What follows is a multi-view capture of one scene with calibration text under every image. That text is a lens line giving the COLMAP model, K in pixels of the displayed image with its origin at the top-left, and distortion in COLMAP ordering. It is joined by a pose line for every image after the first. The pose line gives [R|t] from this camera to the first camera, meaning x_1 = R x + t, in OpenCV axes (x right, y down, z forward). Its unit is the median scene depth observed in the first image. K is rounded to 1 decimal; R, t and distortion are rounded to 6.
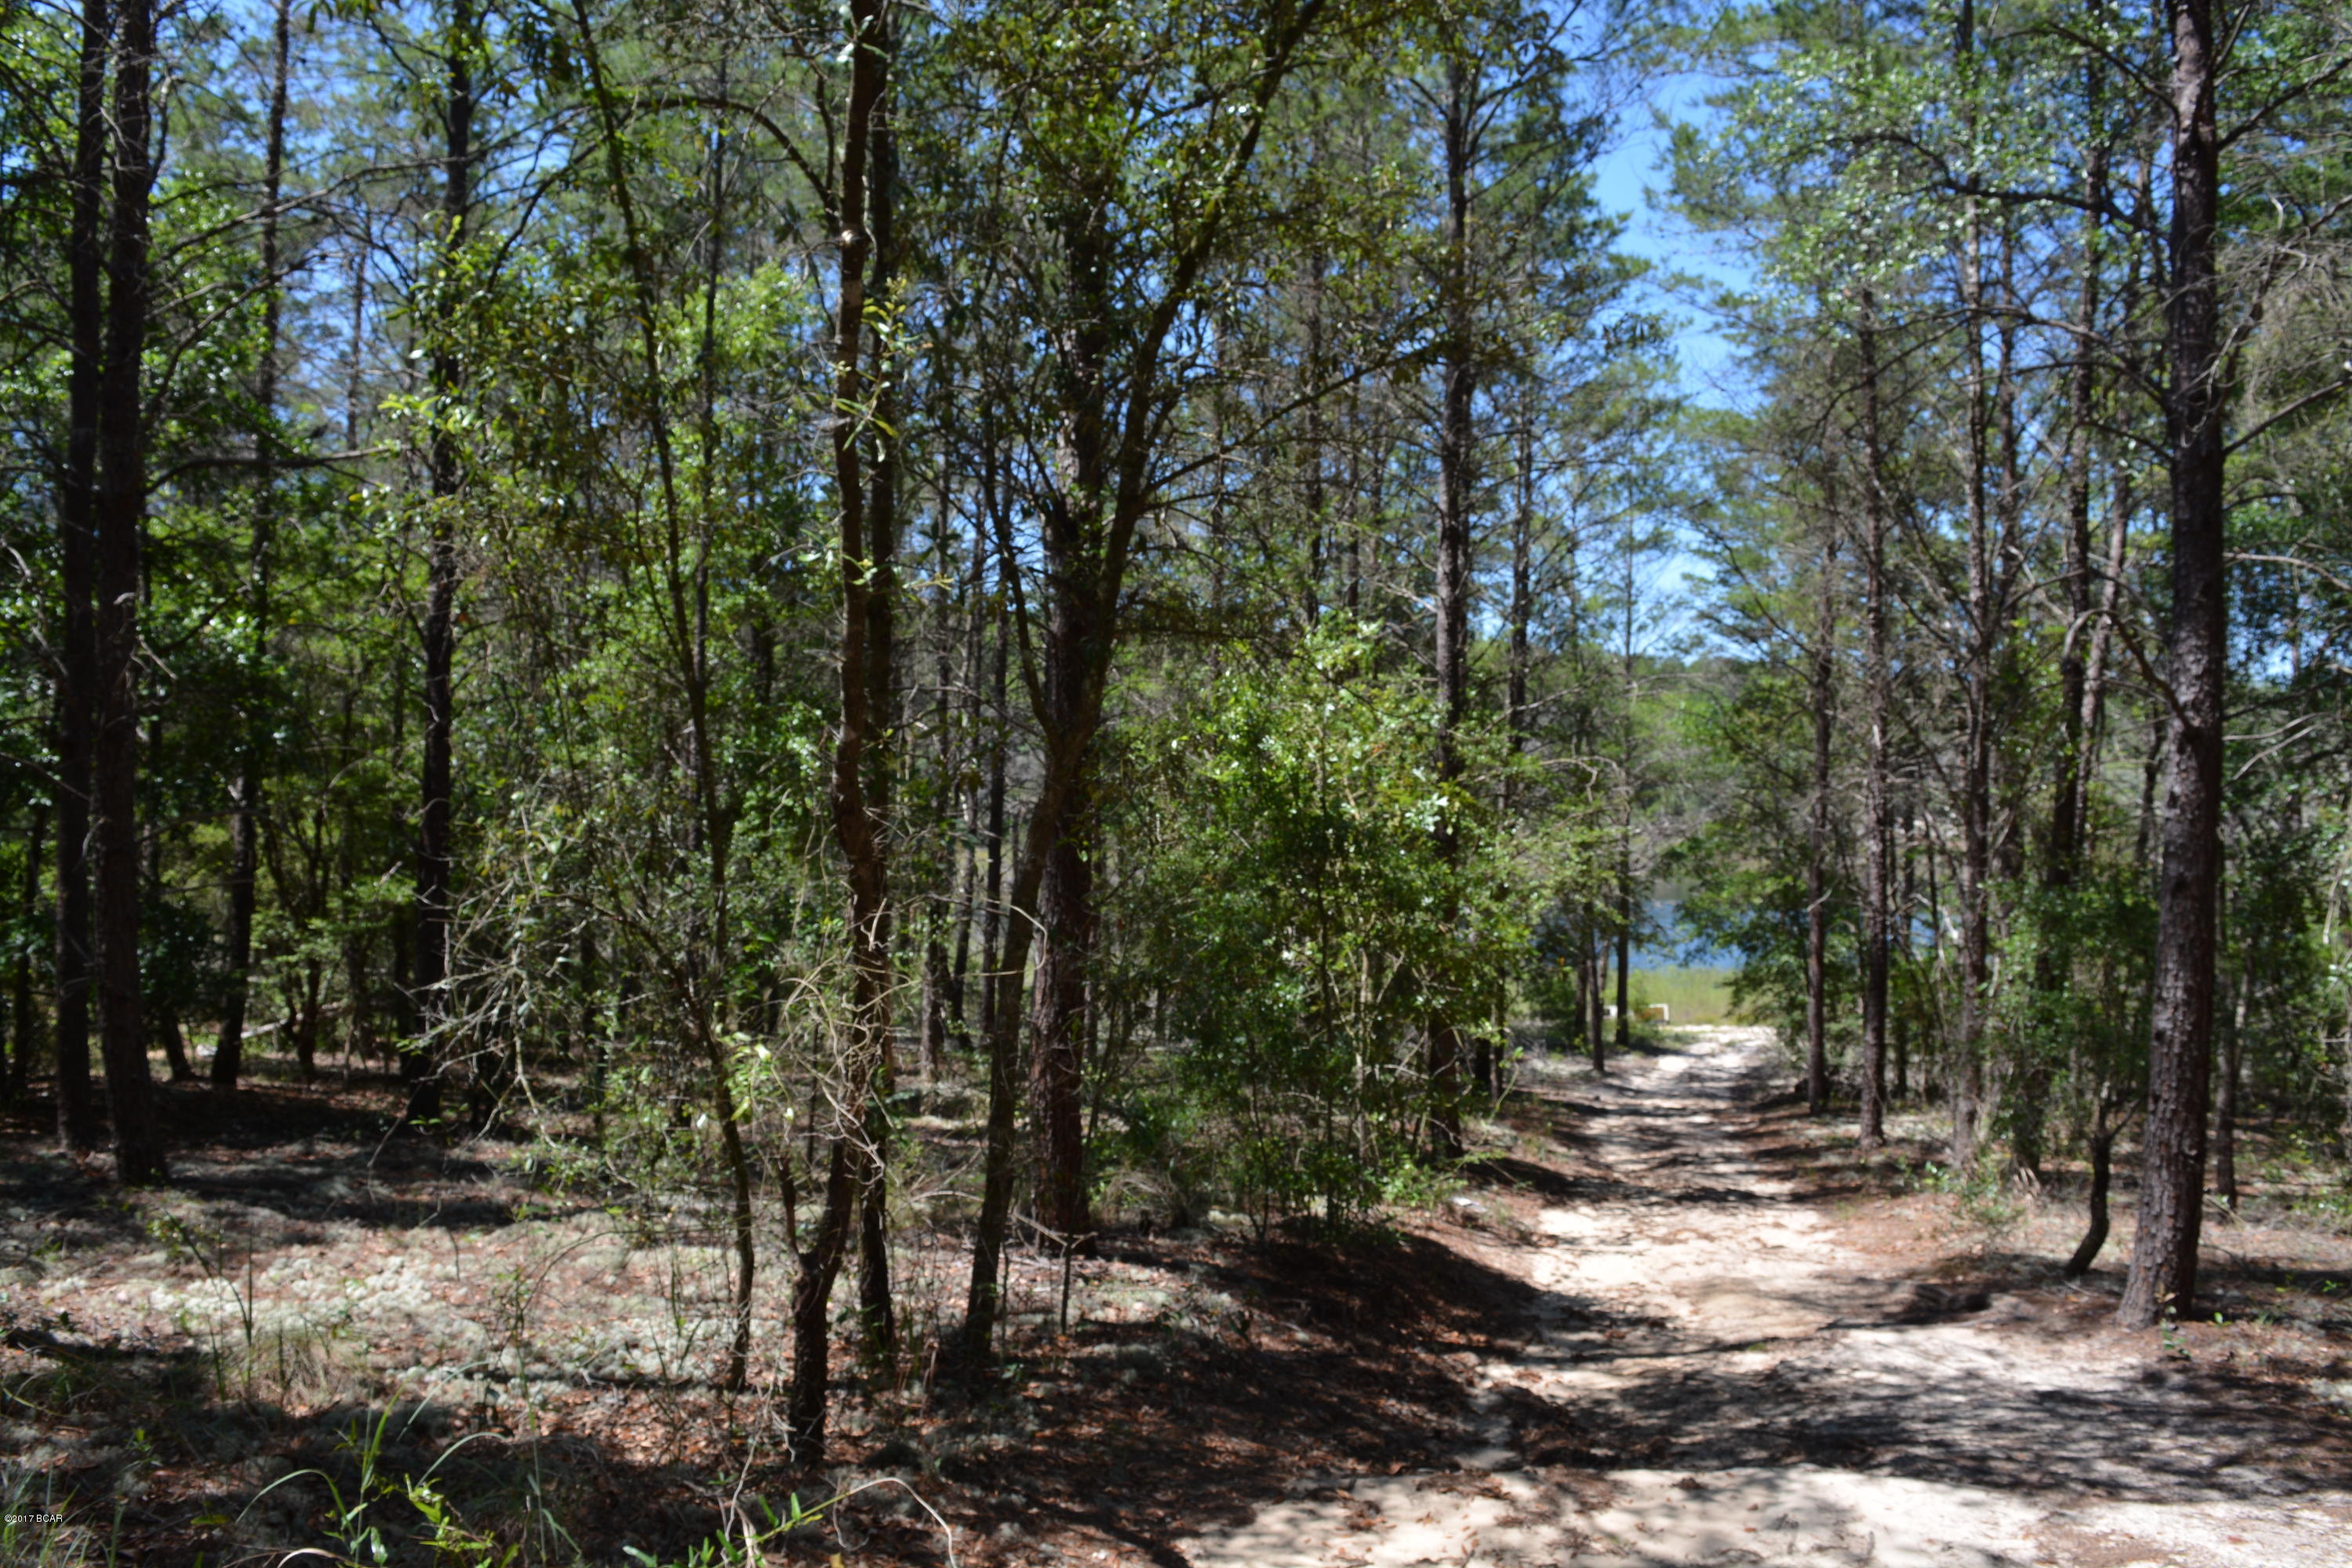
lens RADIAL K [[1859.0, 0, 1175.9], [0, 1859.0, 783.6], [0, 0, 1]] dist [-0.098374, 0.025844]
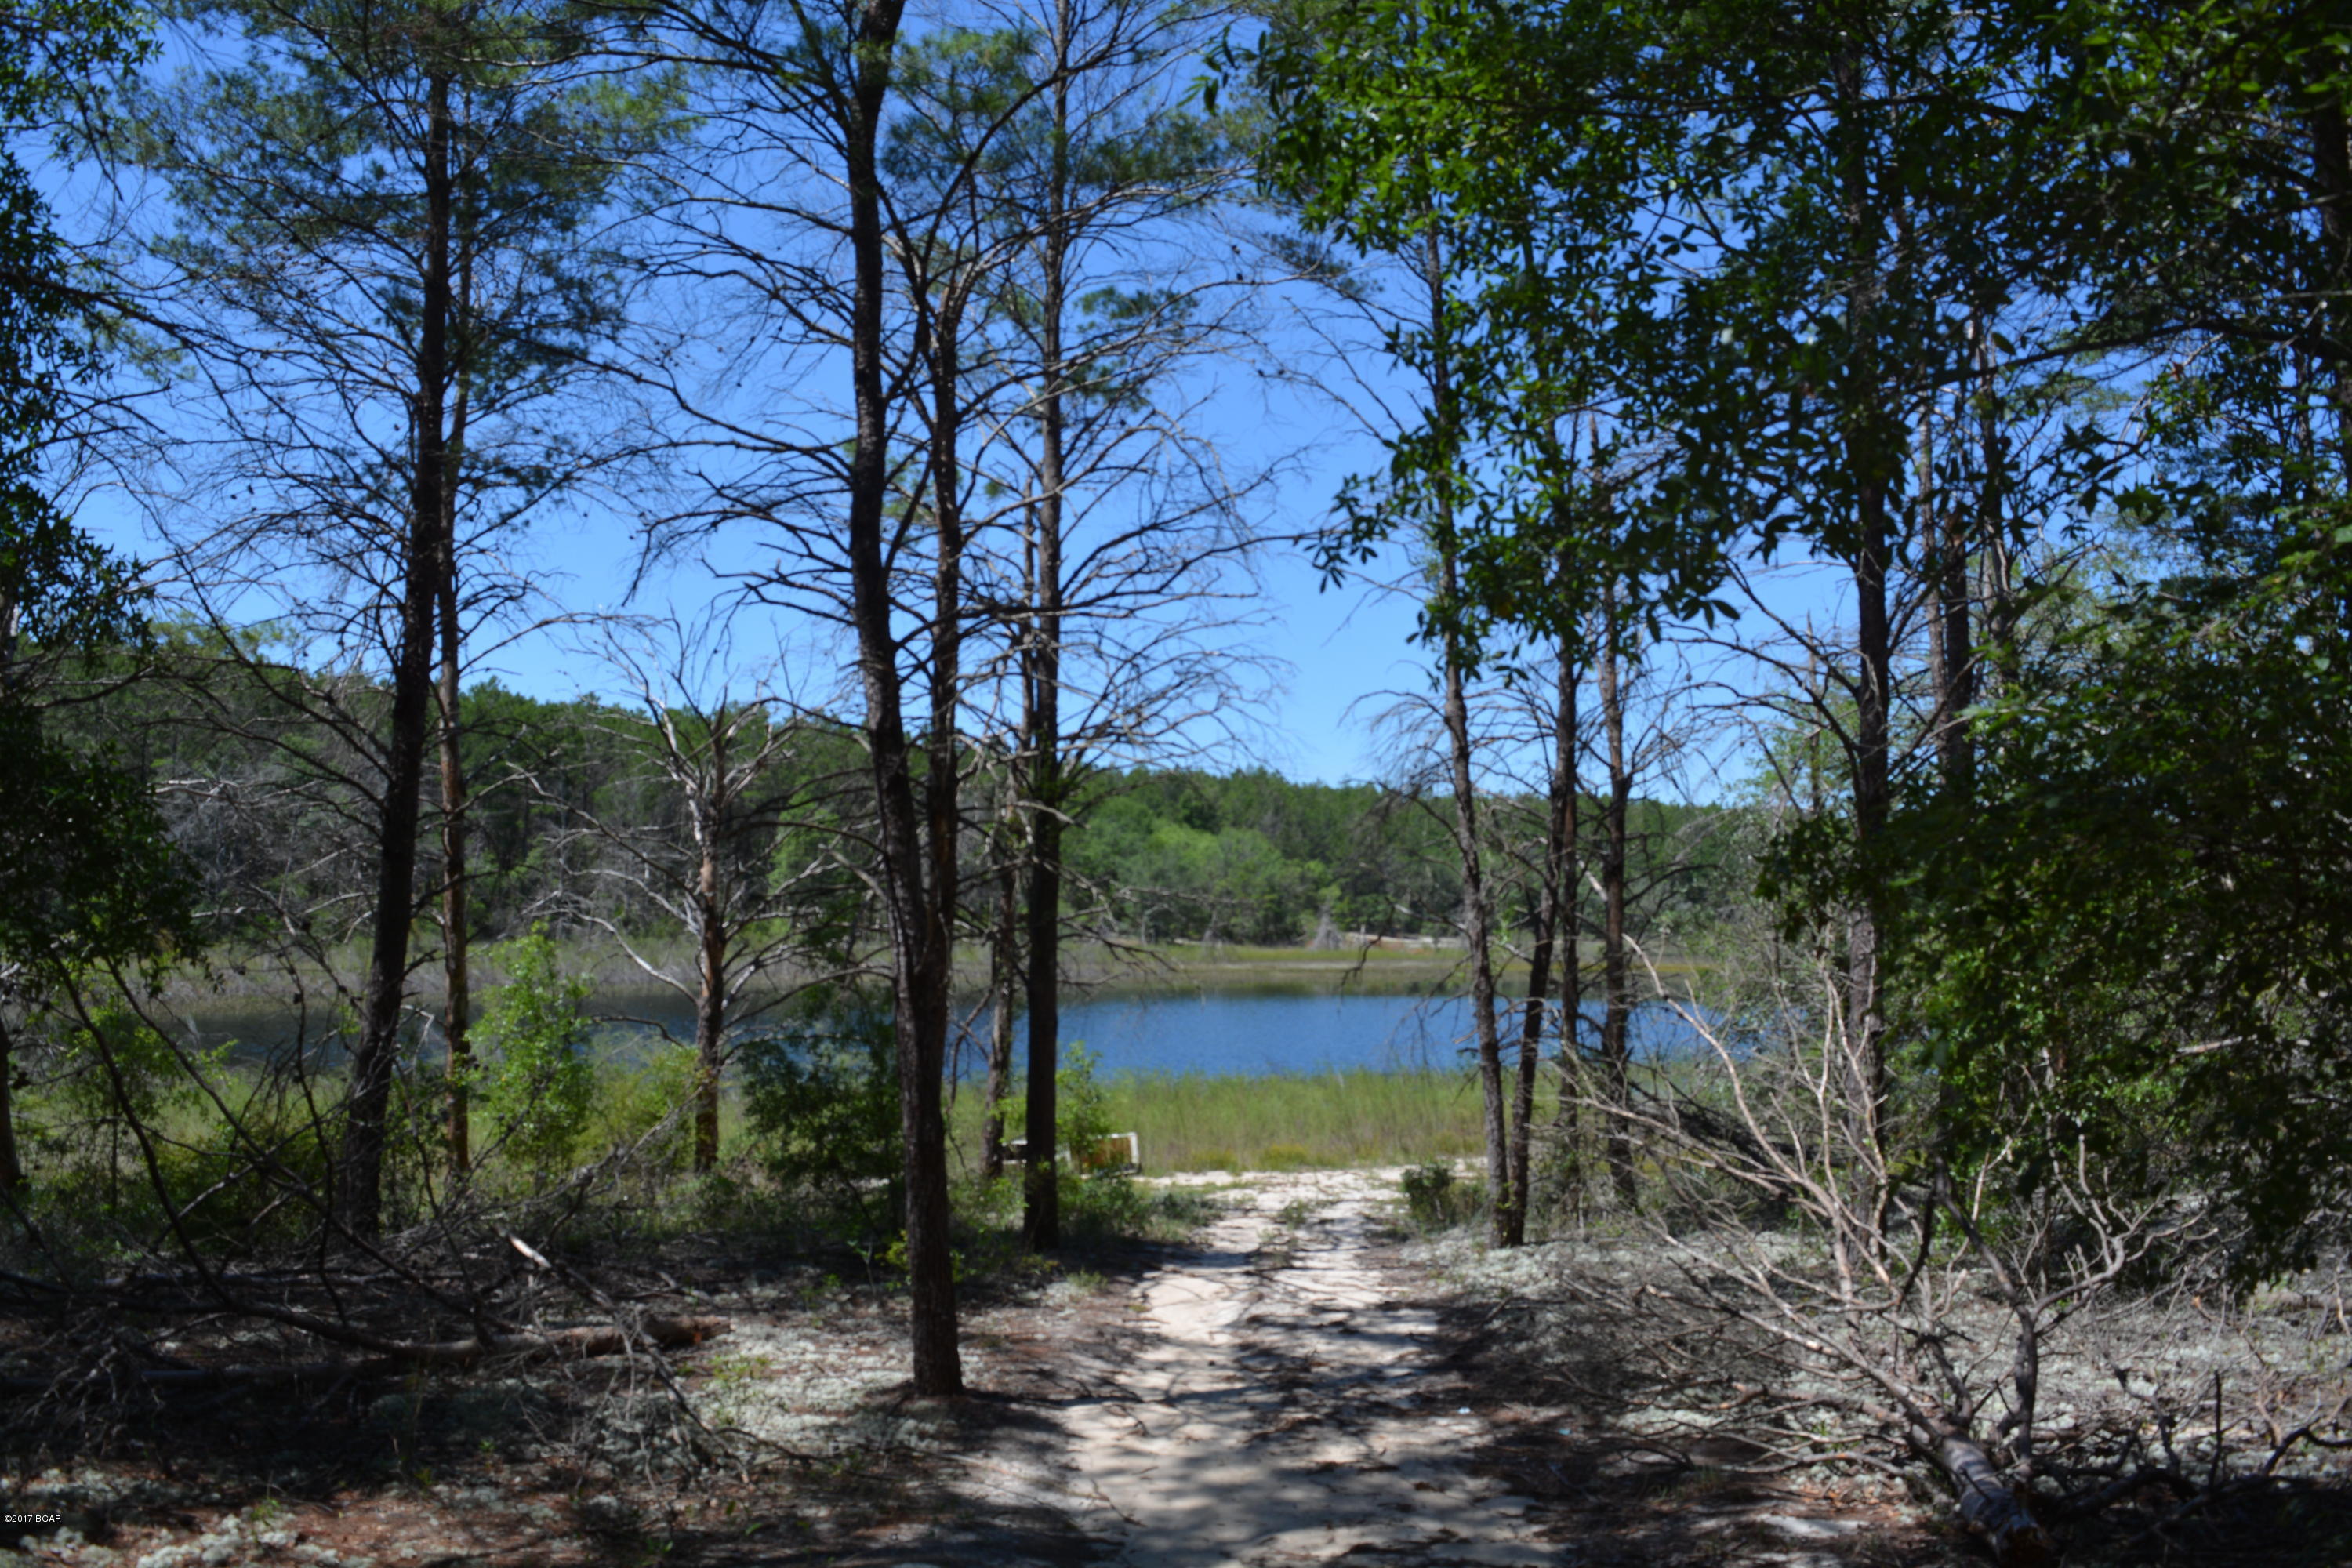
lens RADIAL K [[1859.0, 0, 1176.4], [0, 1859.0, 784.6], [0, 0, 1]] dist [-0.098374, 0.025844]
pose [[0.955752, 0.014404, 0.293821, 0.148959], [0.008310, 0.997080, -0.075912, 0.074489], [-0.294057, 0.074994, 0.952841, 0.597523]]
